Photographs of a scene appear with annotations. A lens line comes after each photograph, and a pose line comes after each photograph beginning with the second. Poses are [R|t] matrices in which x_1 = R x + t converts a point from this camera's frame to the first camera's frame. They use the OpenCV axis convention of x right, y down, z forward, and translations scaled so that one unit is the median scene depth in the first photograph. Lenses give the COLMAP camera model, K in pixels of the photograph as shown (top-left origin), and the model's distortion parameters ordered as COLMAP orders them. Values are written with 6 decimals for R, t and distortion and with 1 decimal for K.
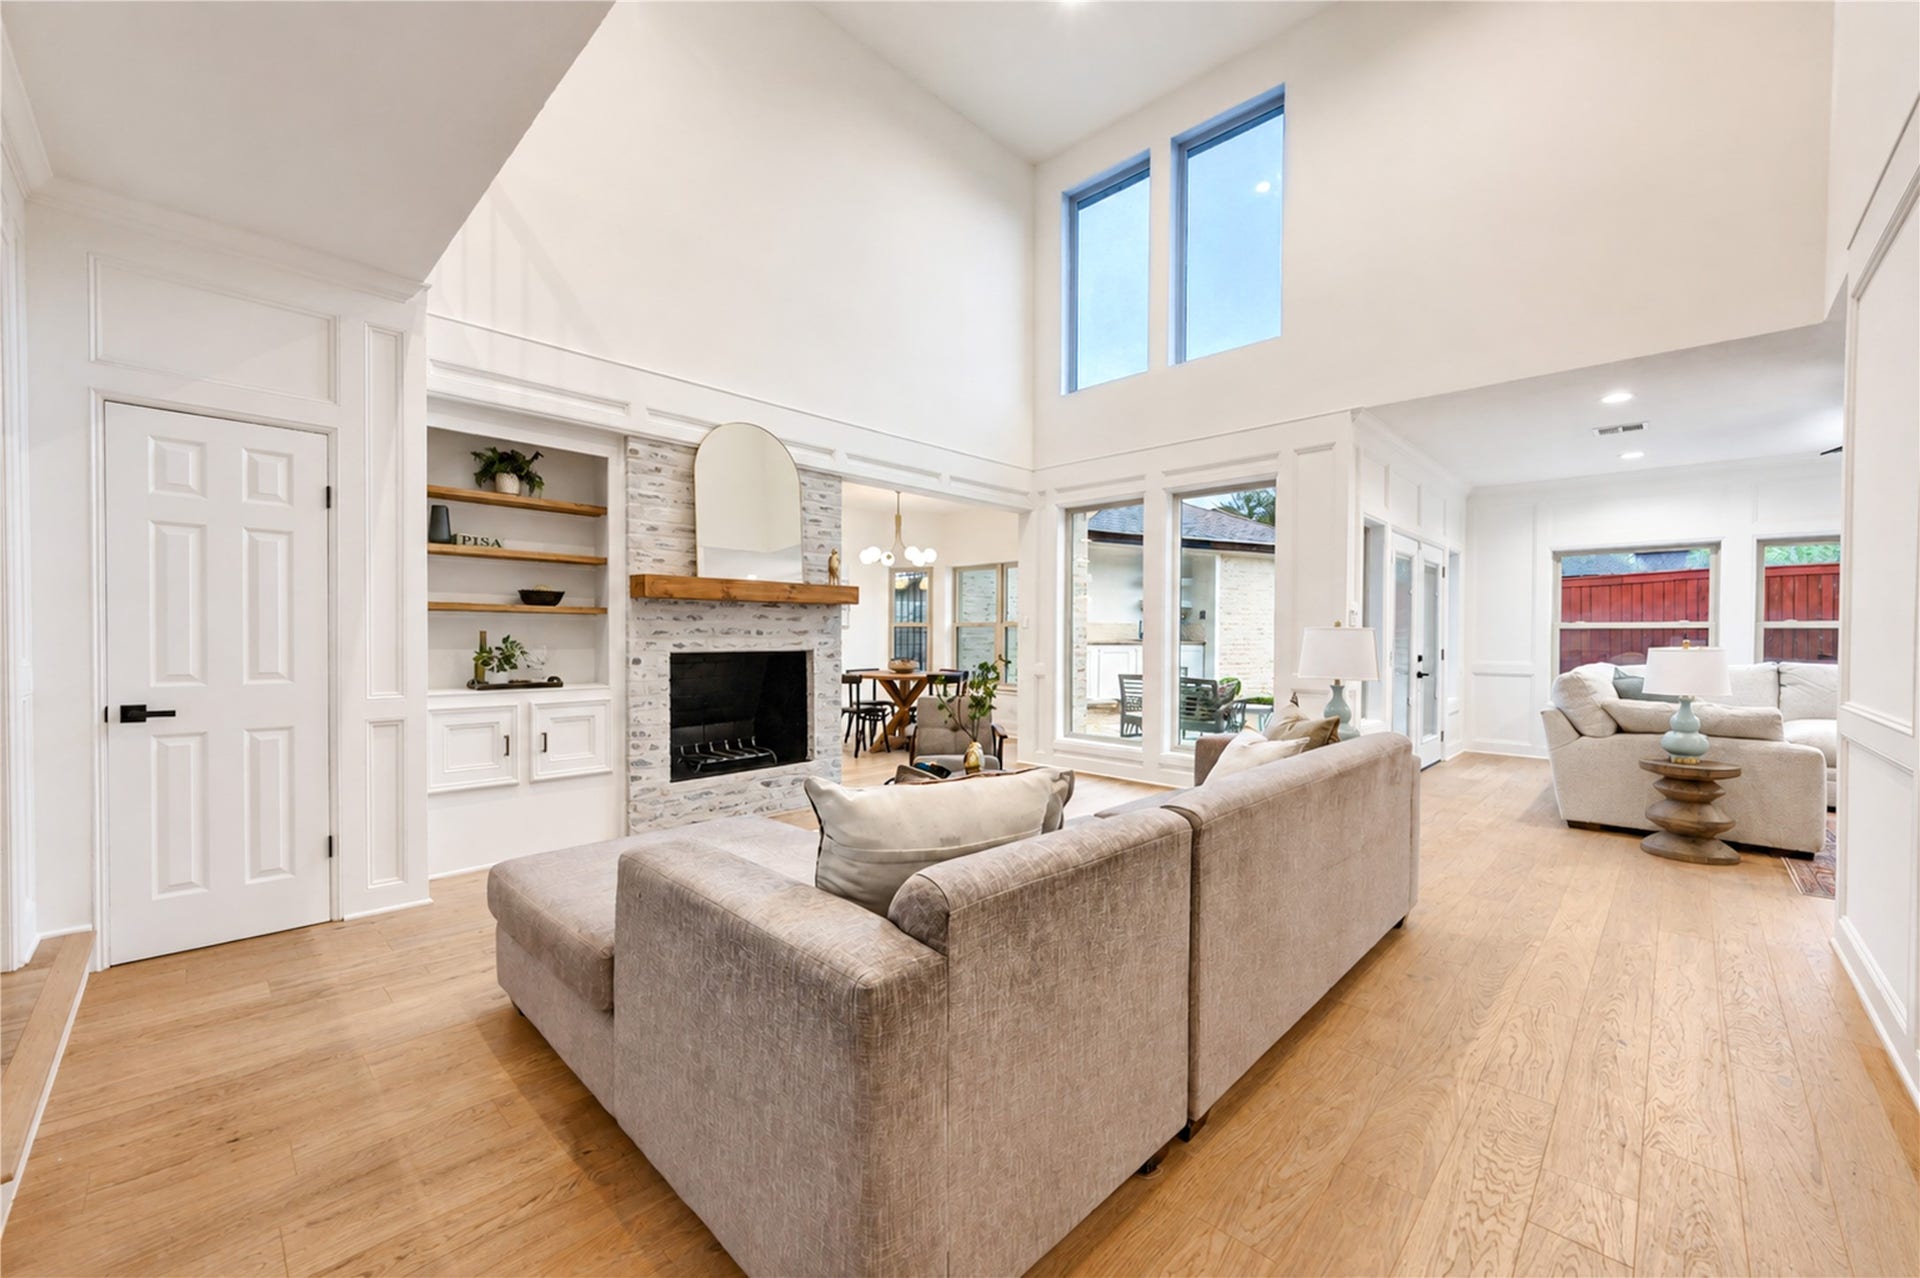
lens RADIAL K [[754.4, 0, 970.9], [0, 754.4, 650.7], [0, 0, 1]] dist [0.003111, 0.000412]
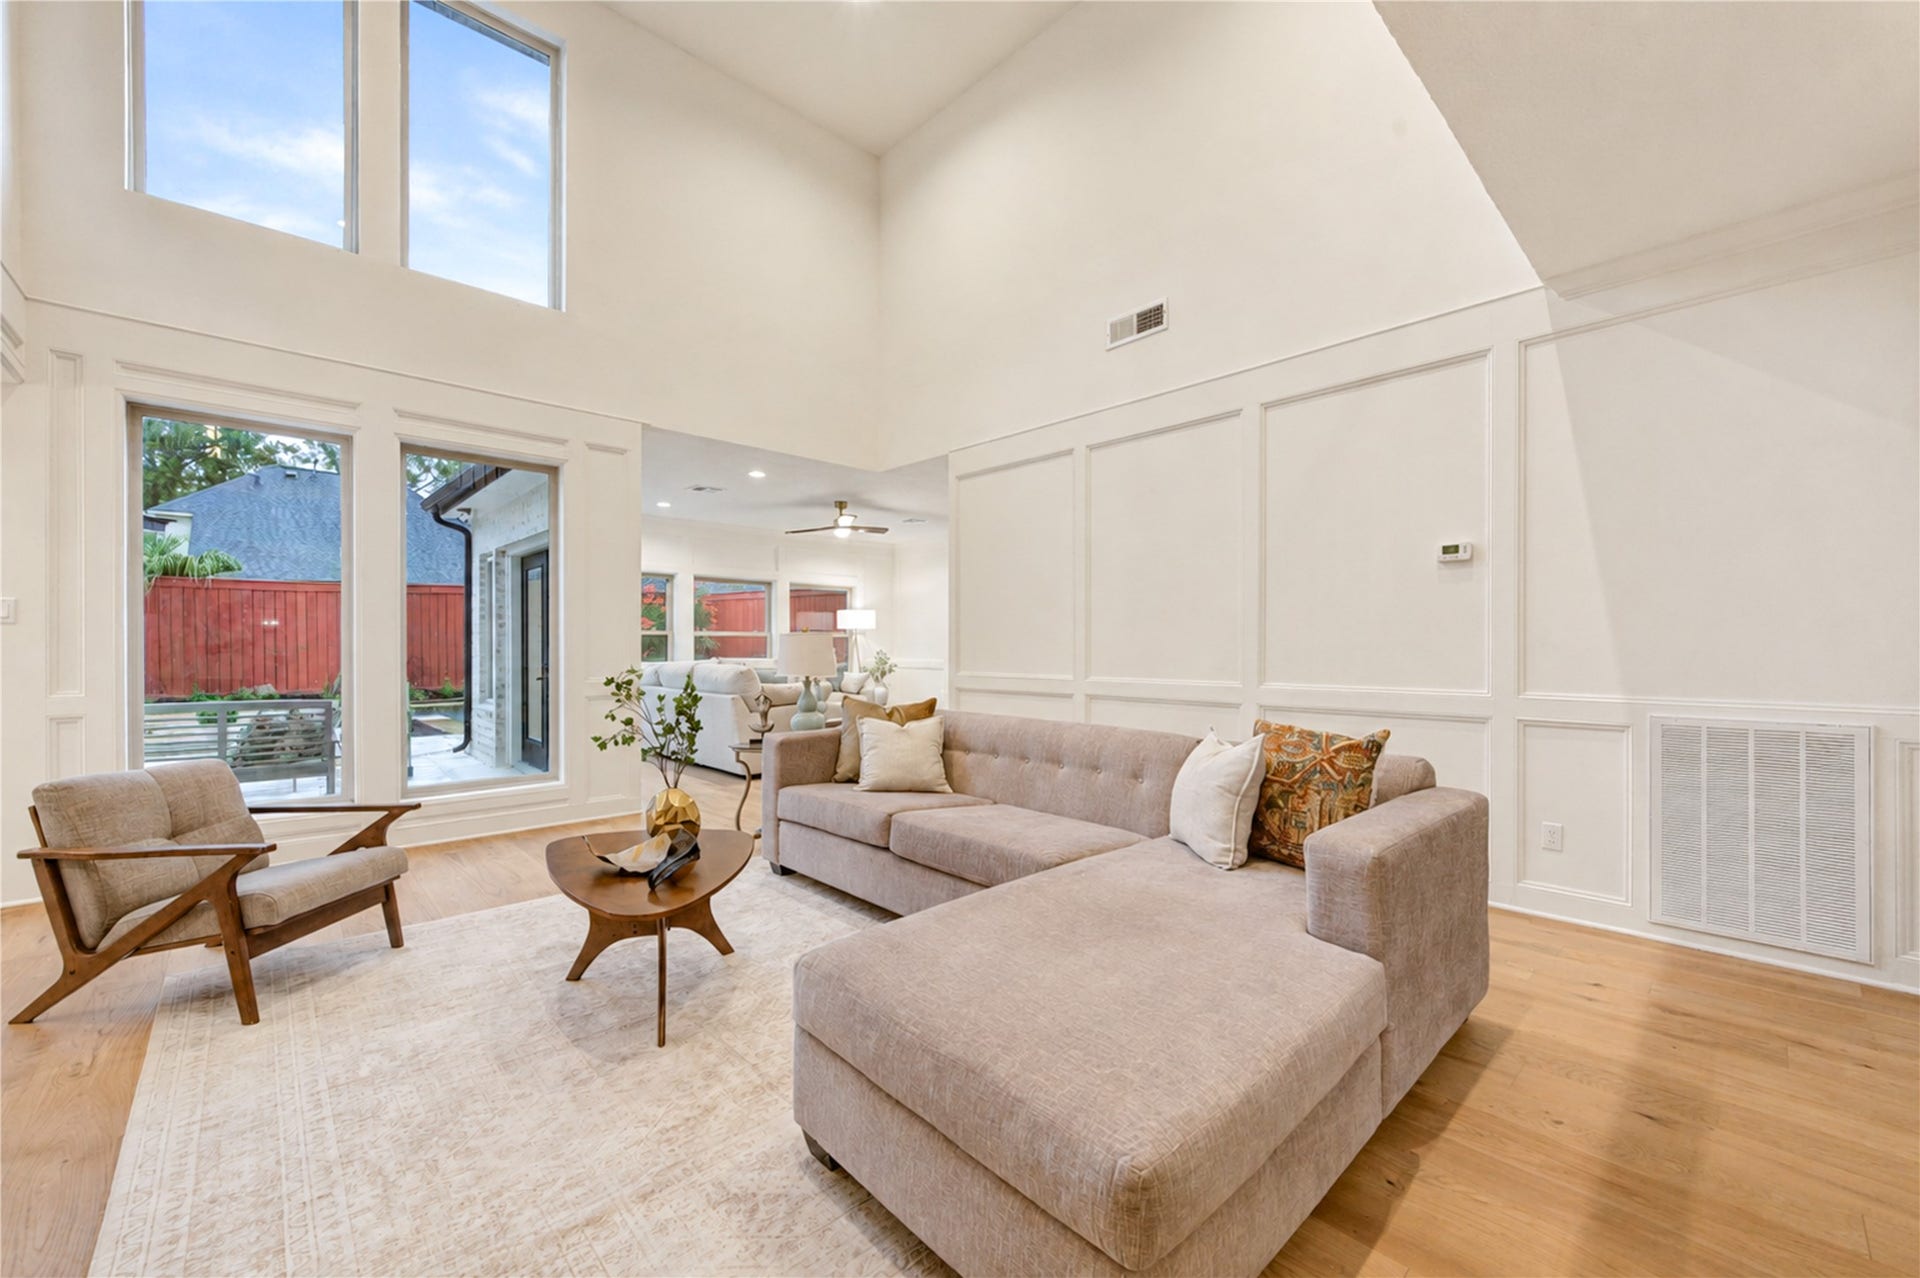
lens RADIAL K [[754.4, 0, 970.9], [0, 754.4, 650.7], [0, 0, 1]] dist [0.003111, 0.000412]
pose [[0.066030, -0.006228, 0.997798, -0.498805], [0.014138, 0.999886, 0.005306, -0.002714], [-0.997717, 0.013757, 0.066111, 0.463907]]
